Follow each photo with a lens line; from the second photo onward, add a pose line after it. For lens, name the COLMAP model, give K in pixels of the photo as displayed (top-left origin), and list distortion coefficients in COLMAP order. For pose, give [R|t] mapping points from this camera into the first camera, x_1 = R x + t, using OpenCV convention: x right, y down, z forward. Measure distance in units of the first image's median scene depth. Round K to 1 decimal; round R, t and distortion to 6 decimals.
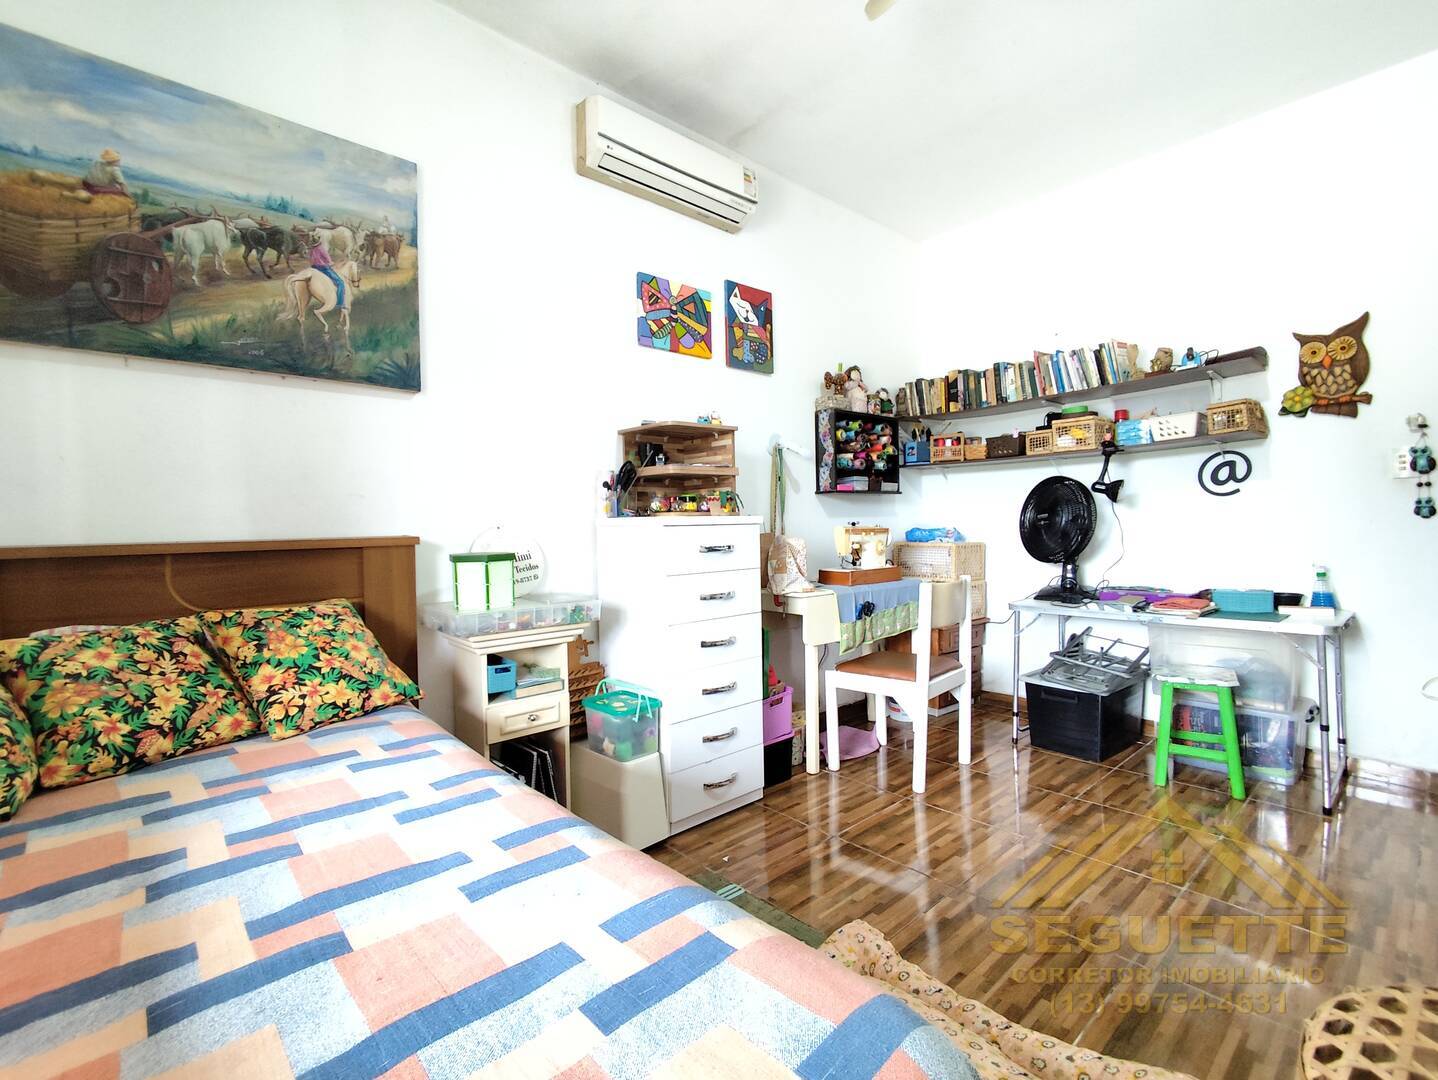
lens RADIAL K [[655.9, 0, 711.7], [0, 655.9, 532.7], [0, 0, 1]] dist [-0.002602, -0.001726]
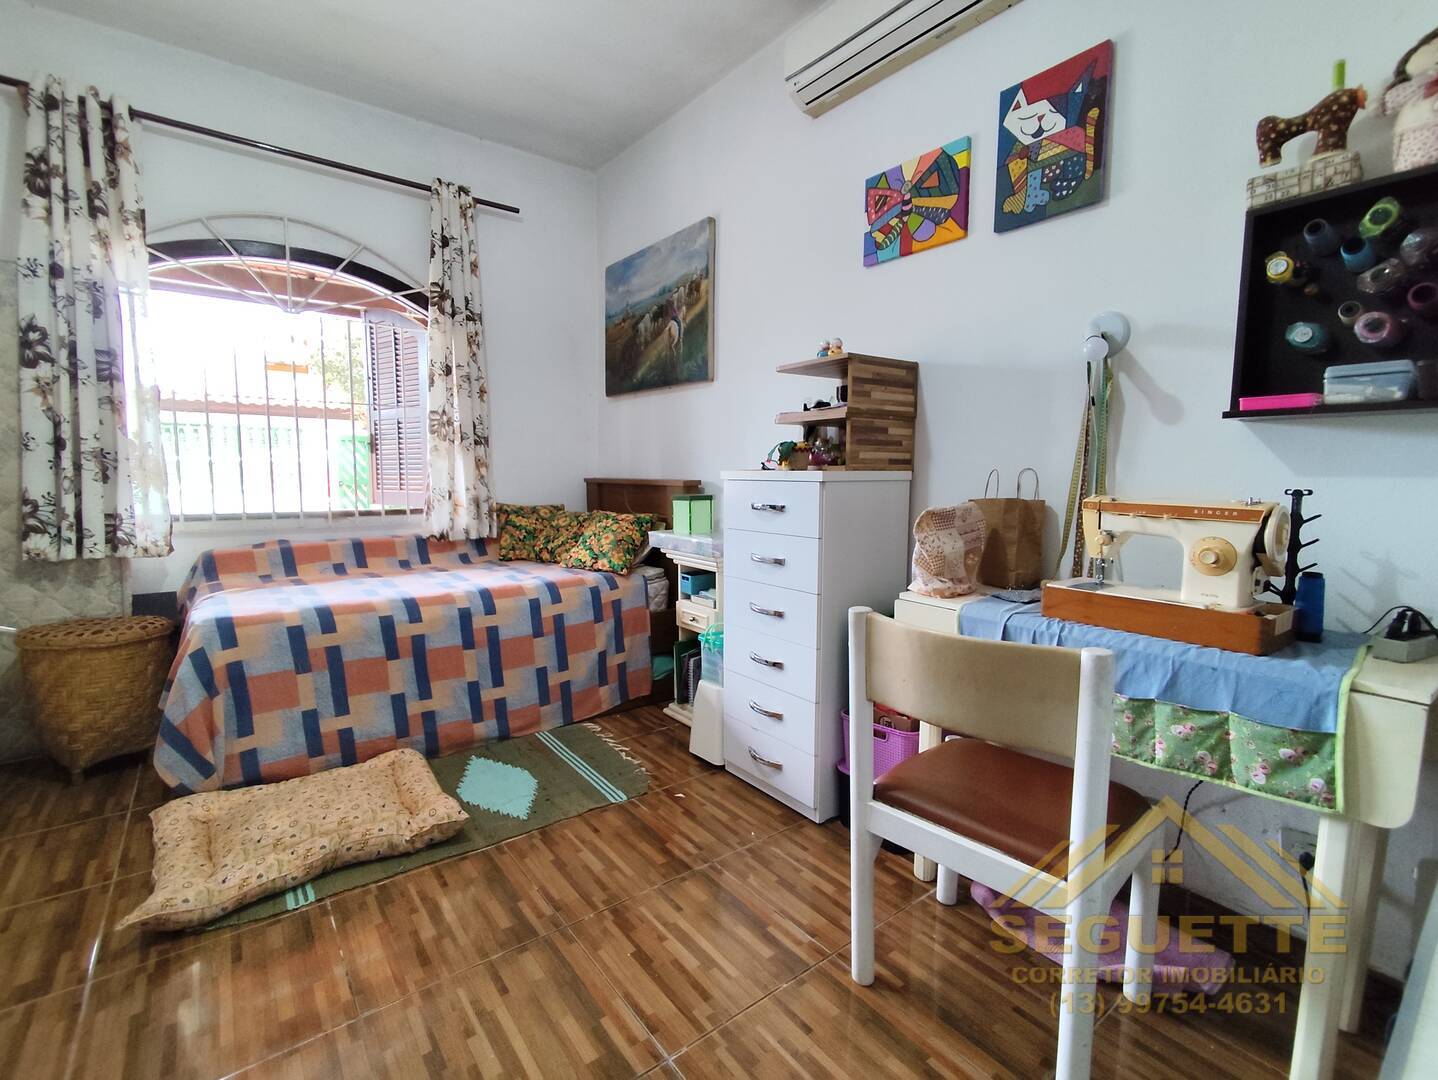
lens RADIAL K [[655.9, 0, 711.7], [0, 655.9, 532.7], [0, 0, 1]] dist [-0.002602, -0.001726]
pose [[-0.072813, 0.113419, -0.990876, 0.785997], [-0.016717, 0.993234, 0.114917, -0.036671], [0.997205, 0.024932, -0.070425, 0.856992]]
